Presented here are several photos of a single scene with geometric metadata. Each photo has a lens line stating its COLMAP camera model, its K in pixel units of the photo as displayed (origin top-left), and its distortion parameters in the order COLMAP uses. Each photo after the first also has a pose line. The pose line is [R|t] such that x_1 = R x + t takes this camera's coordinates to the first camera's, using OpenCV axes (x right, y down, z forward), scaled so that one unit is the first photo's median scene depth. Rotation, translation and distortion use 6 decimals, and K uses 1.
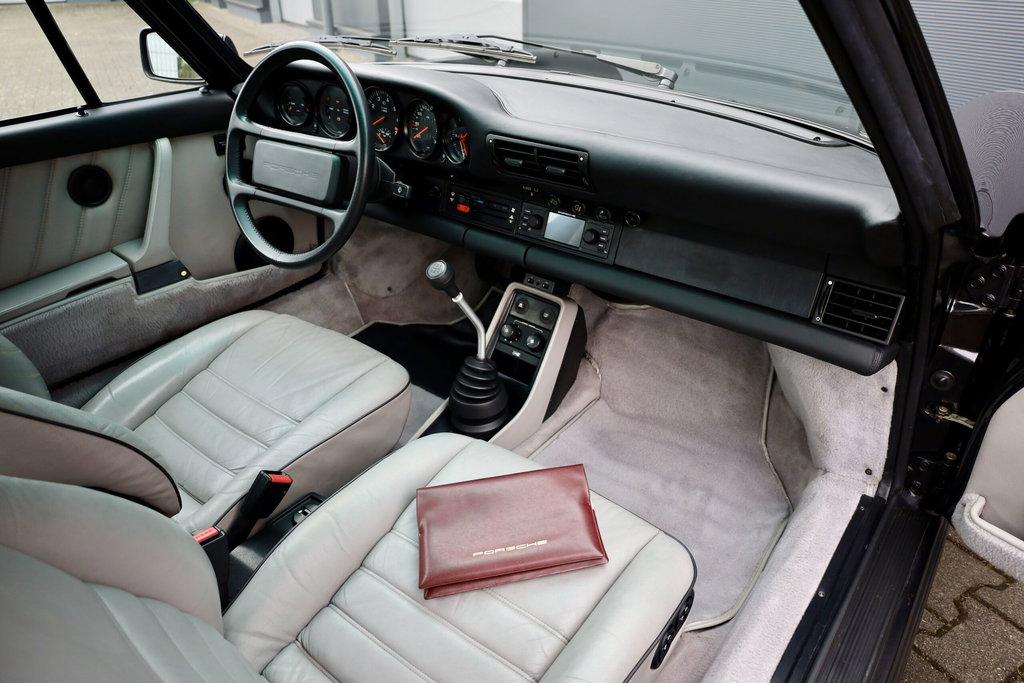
lens RADIAL K [[690.3, 0, 511.2], [0, 690.3, 341.1], [0, 0, 1]] dist [0.008580, 0.000873]
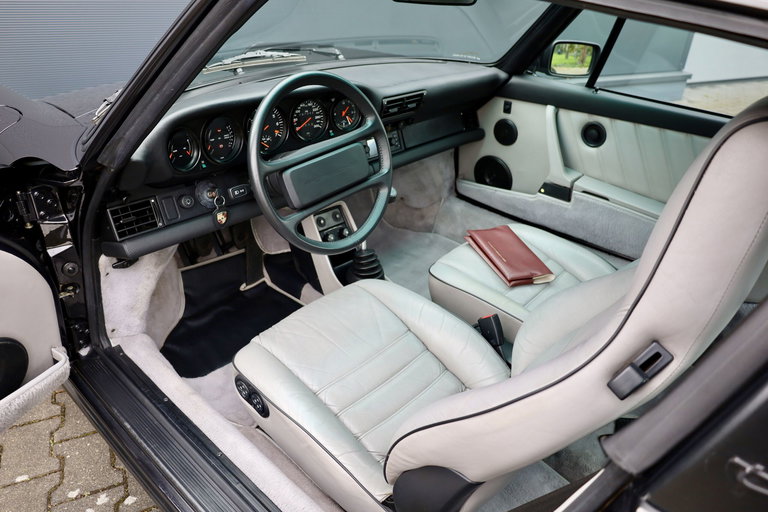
lens RADIAL K [[558.3, 0, 381.7], [0, 558.3, 254.5], [0, 0, 1]] dist [-0.009612, 0.022025]
pose [[0.061214, -0.472215, 0.879355, -1.192940], [0.458893, 0.795689, 0.395342, -0.459416], [-0.886380, 0.379330, 0.265403, 0.675550]]
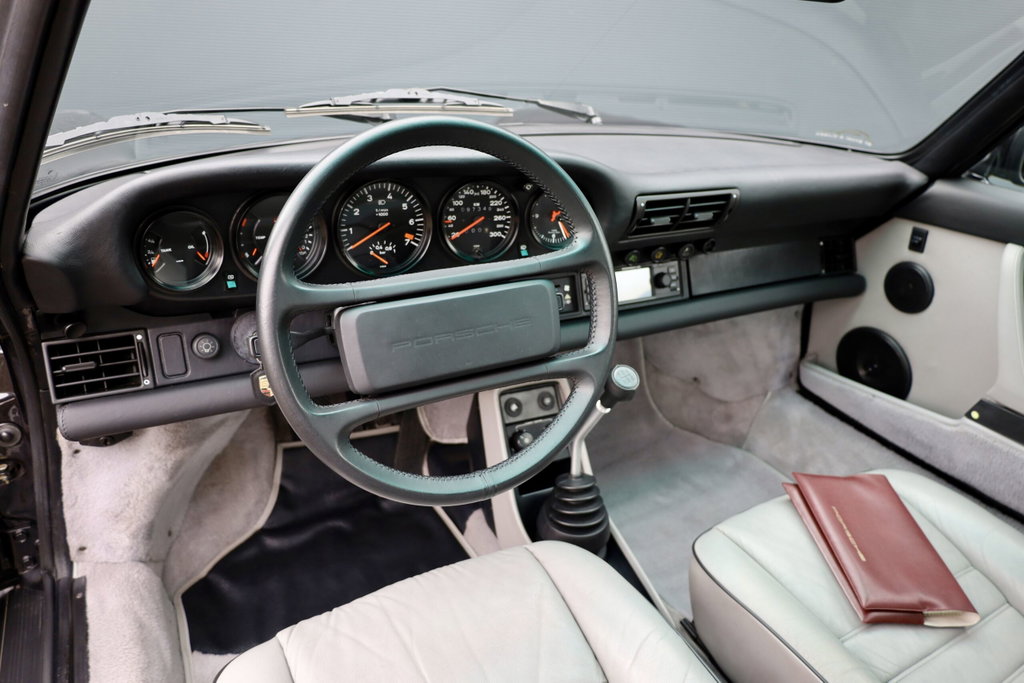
lens RADIAL K [[744.4, 0, 512.2], [0, 744.4, 338.9], [0, 0, 1]] dist [-0.009612, 0.022025]
pose [[0.376900, -0.355030, 0.855511, -0.794674], [0.407861, 0.892875, 0.190851, -0.326894], [-0.831622, 0.276998, 0.481328, 0.633418]]
